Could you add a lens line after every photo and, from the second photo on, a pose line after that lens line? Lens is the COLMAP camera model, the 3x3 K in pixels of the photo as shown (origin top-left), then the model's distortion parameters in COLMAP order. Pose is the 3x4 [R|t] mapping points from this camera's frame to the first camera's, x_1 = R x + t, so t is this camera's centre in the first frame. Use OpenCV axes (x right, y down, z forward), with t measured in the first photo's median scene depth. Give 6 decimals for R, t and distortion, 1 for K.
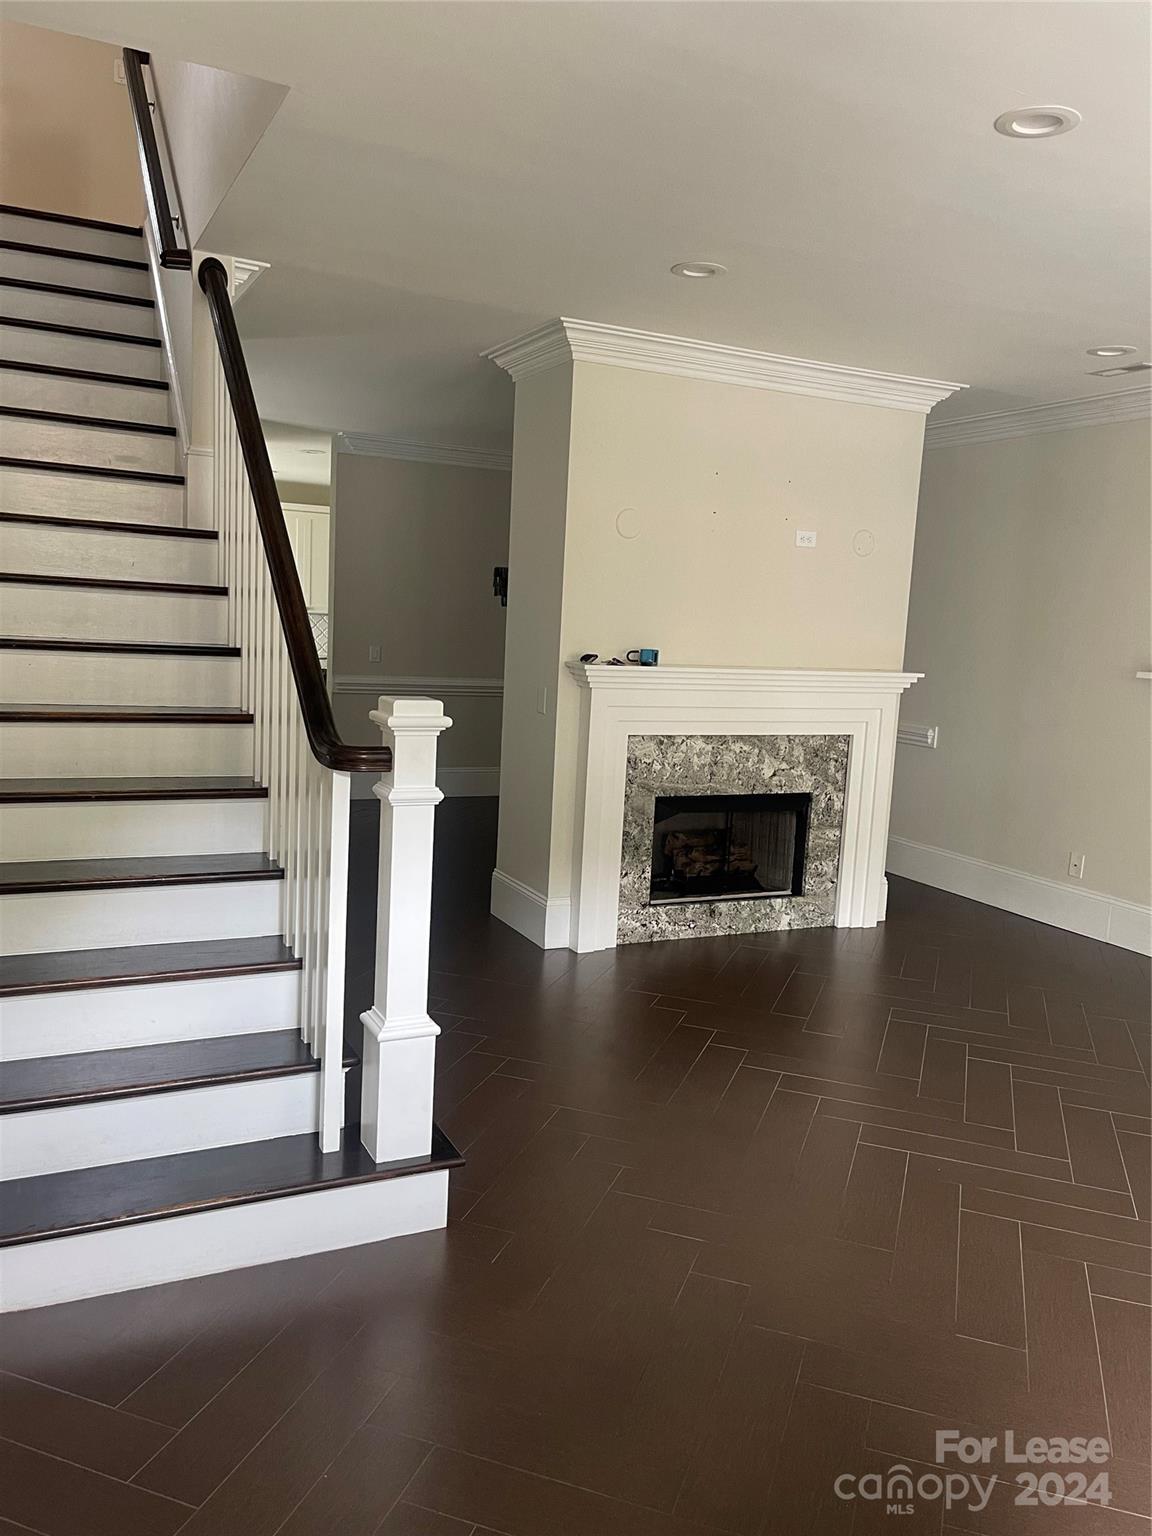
lens RADIAL K [[1151.5, 0, 566.9], [0, 1151.5, 774.5], [0, 0, 1]] dist [0.054367, -0.062943]
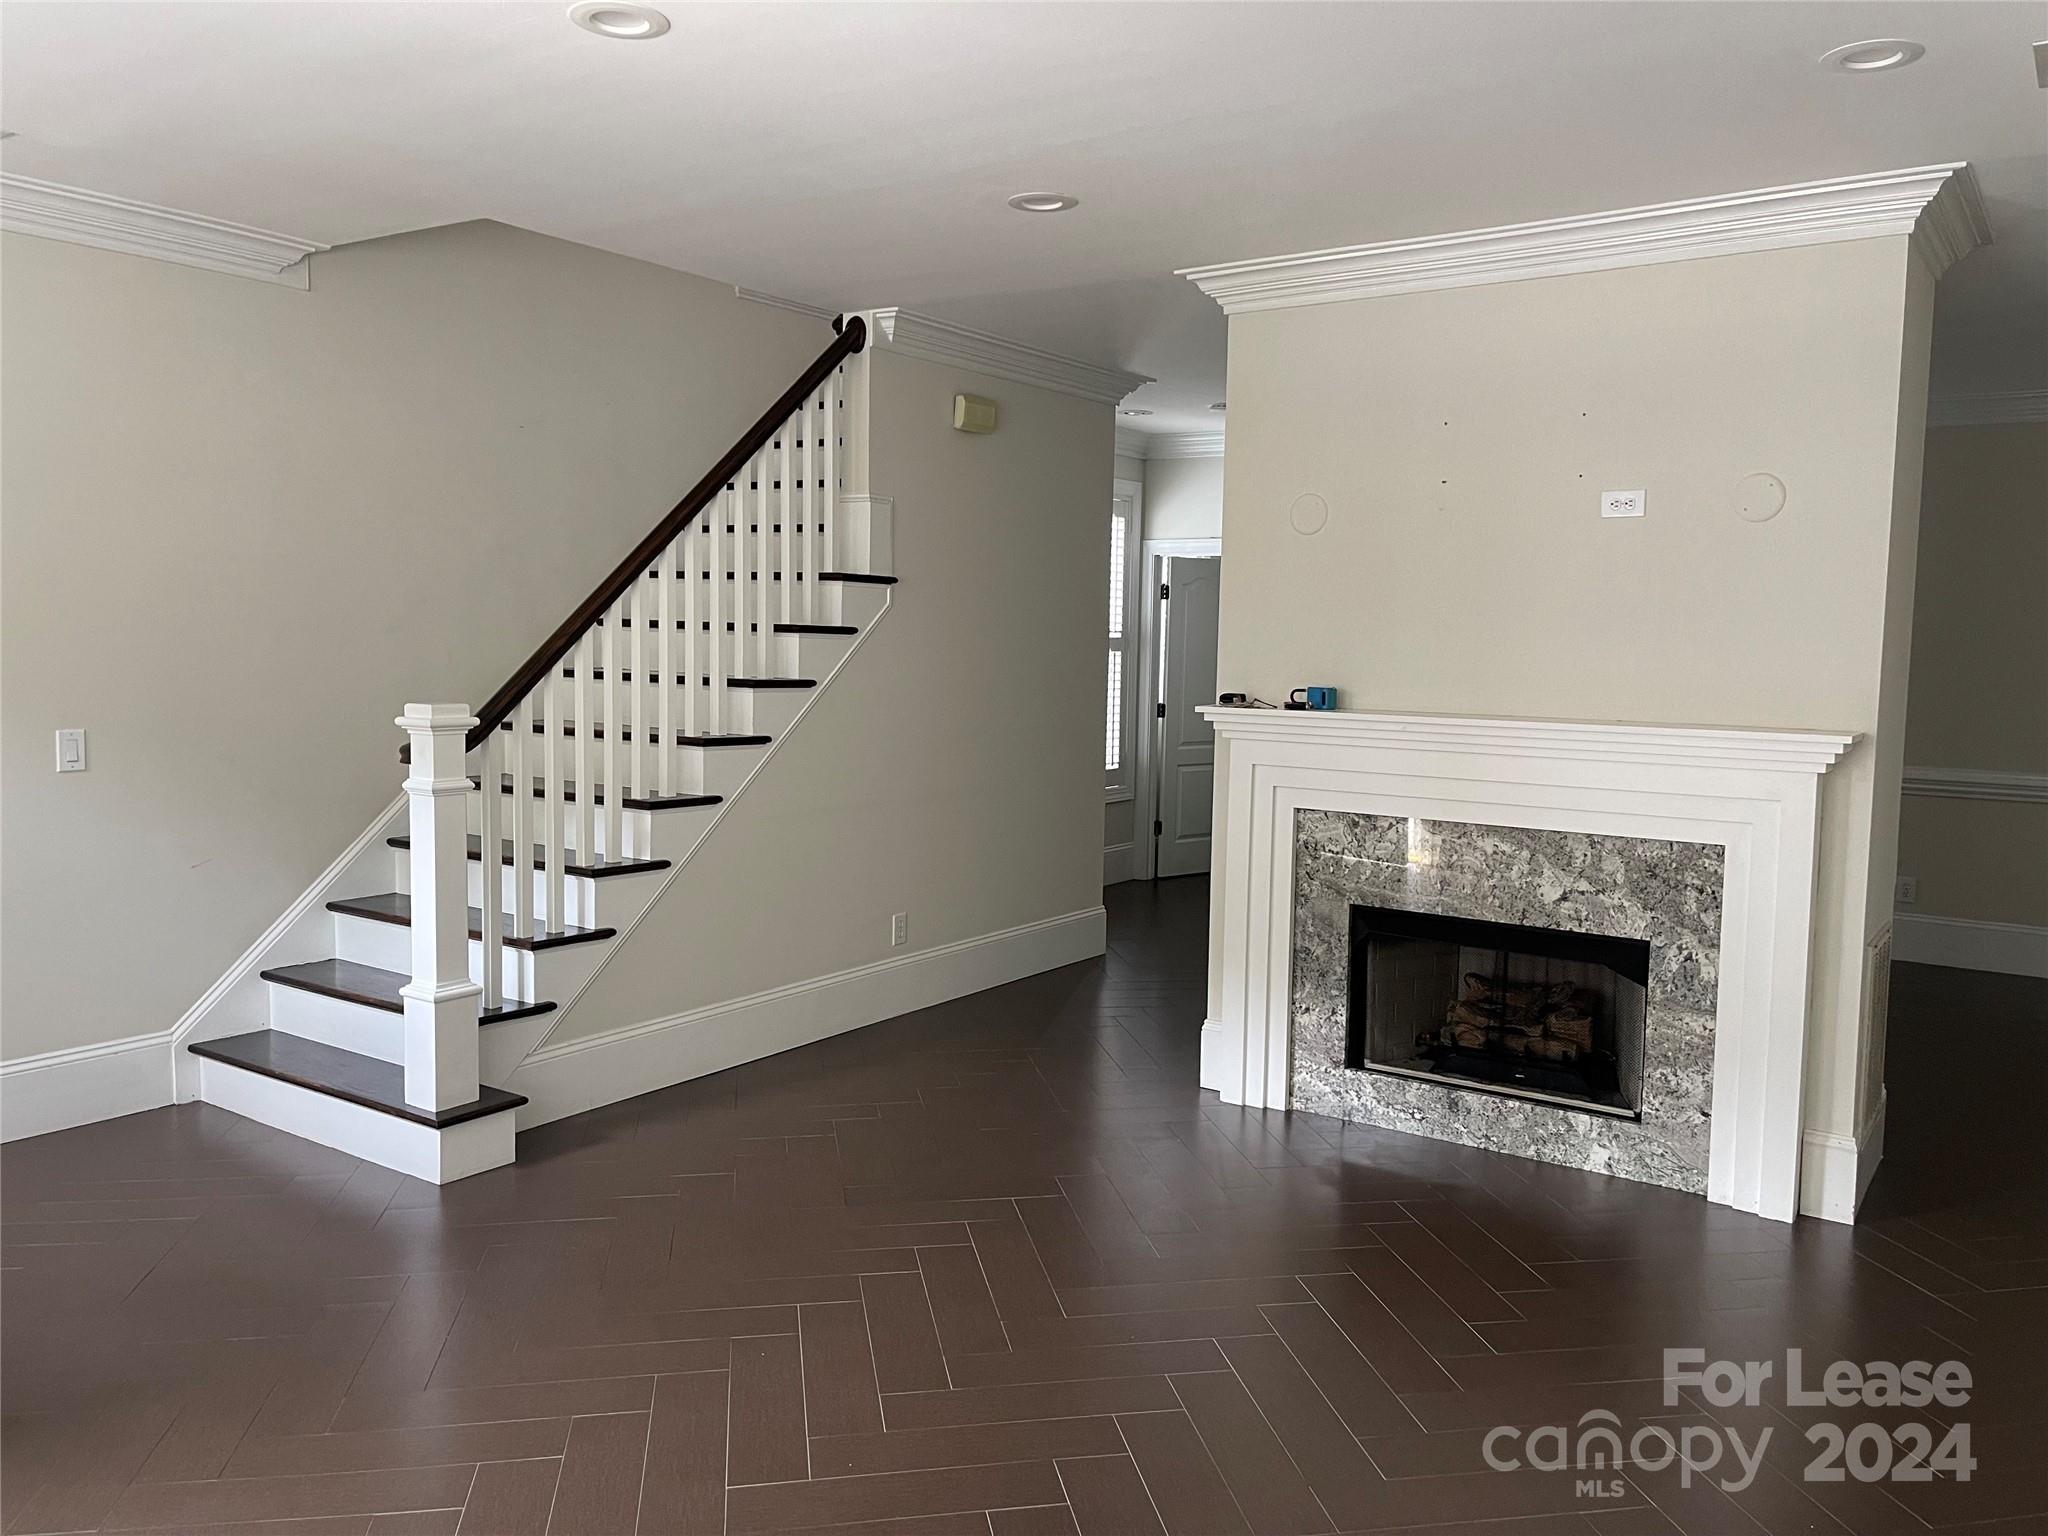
lens RADIAL K [[1535.3, 0, 1036.9], [0, 1535.3, 758.9], [0, 0, 1]] dist [0.054367, -0.062943]
pose [[0.506296, 0.029345, -0.861860, 0.729957], [-0.115205, 0.992764, -0.033875, -0.012937], [0.854630, 0.116441, 0.506013, 0.355210]]
